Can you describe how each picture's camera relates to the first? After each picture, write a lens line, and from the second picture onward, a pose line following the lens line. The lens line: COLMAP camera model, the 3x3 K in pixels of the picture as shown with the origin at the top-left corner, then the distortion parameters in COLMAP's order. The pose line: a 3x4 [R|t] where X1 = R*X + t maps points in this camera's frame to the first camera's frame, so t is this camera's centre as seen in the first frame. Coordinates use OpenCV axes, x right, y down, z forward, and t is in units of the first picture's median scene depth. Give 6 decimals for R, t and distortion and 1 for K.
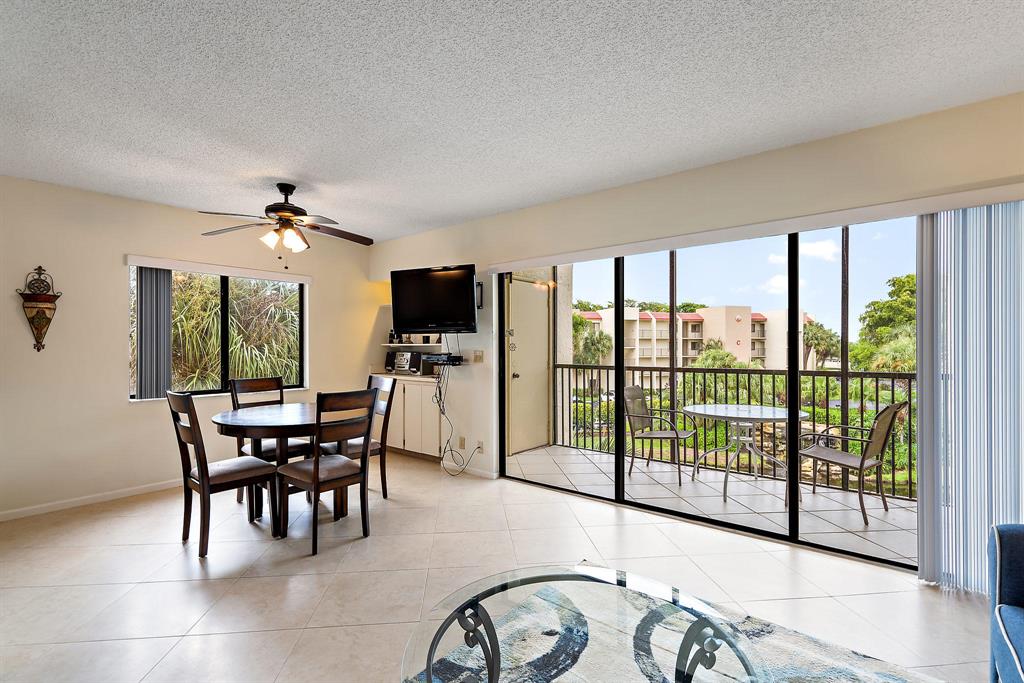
lens RADIAL K [[470.4, 0, 520.0], [0, 470.4, 346.6], [0, 0, 1]] dist [-0.002021, -0.000495]
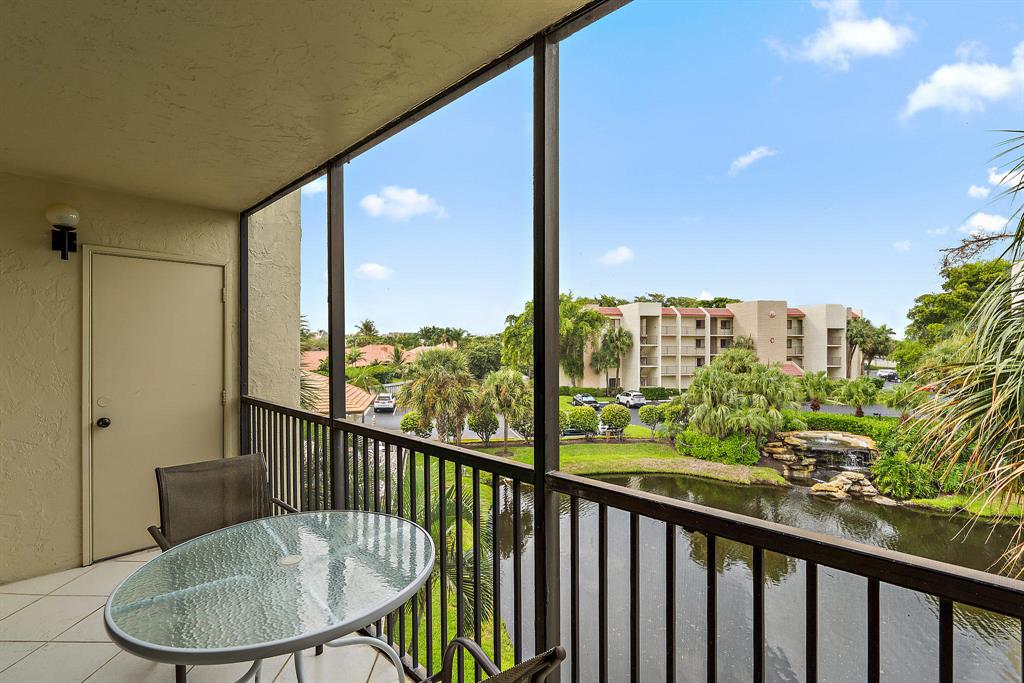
lens RADIAL K [[470.4, 0, 519.2], [0, 470.4, 343.8], [0, 0, 1]] dist [-0.002021, -0.000495]
pose [[0.996638, 0.002957, -0.081877, 0.527555], [-0.002639, 0.999989, 0.004002, -0.044117], [0.081887, -0.003772, 0.996634, 0.462430]]
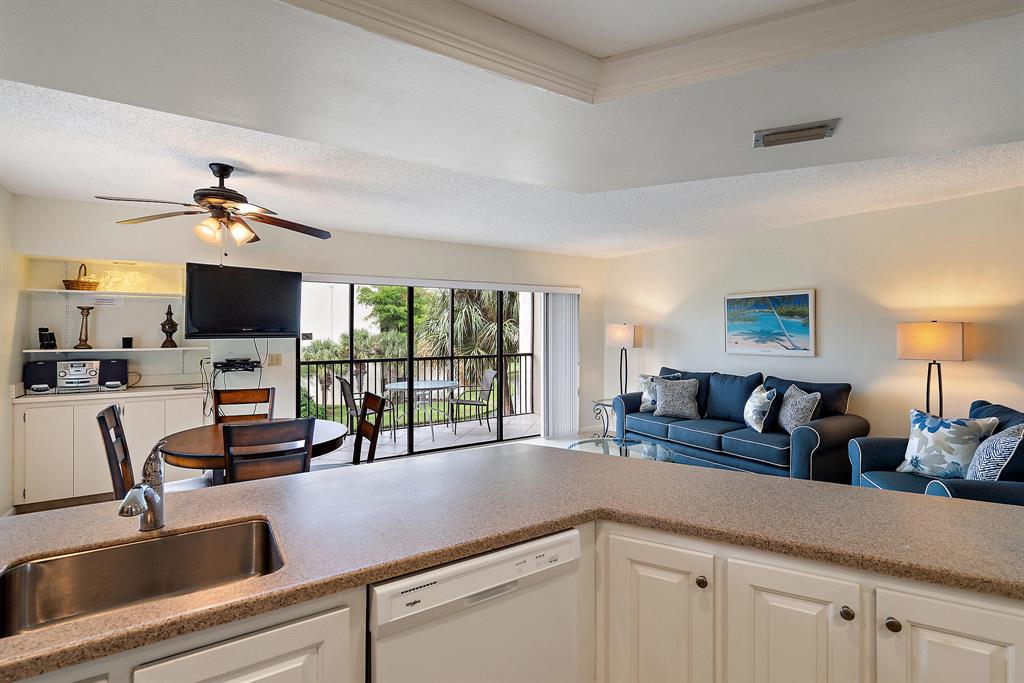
lens RADIAL K [[470.4, 0, 520.0], [0, 470.4, 328.0], [0, 0, 1]] dist [-0.002021, -0.000495]
pose [[0.301082, 0.006014, 0.953579, -0.691734], [-0.004473, 0.999978, -0.004894, -0.035096], [-0.953588, -0.002792, 0.301102, 0.154575]]
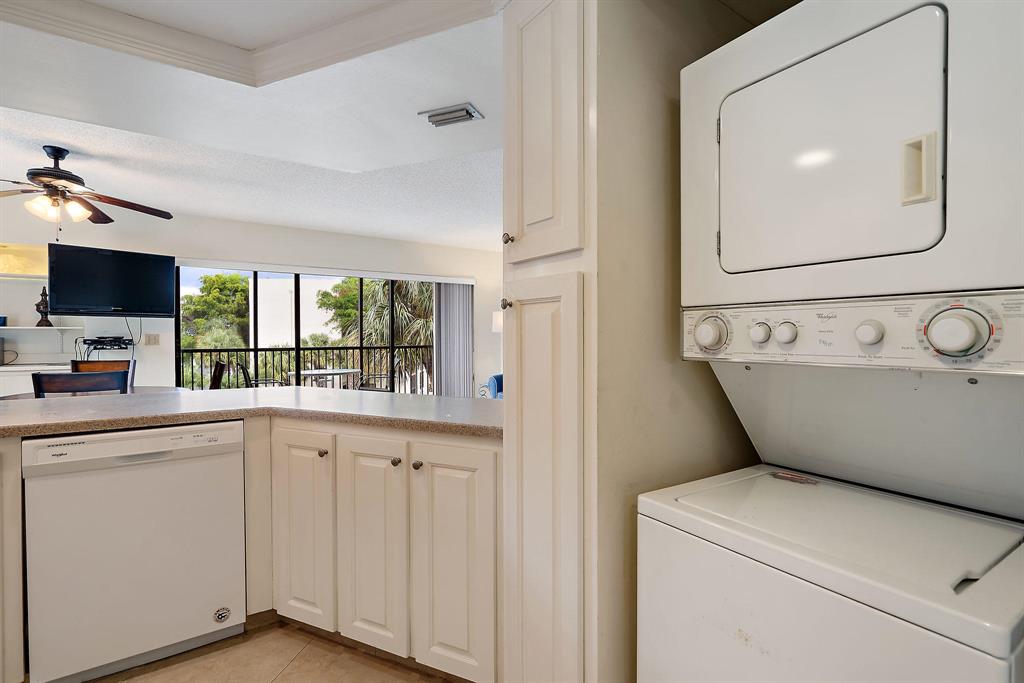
lens RADIAL K [[470.4, 0, 518.4], [0, 470.4, 342.7], [0, 0, 1]] dist [-0.002021, -0.000495]
pose [[0.257910, -0.008678, 0.966130, -0.703833], [-0.000790, 0.999957, 0.009193, 0.013446], [-0.966169, -0.003135, 0.257892, -0.058984]]
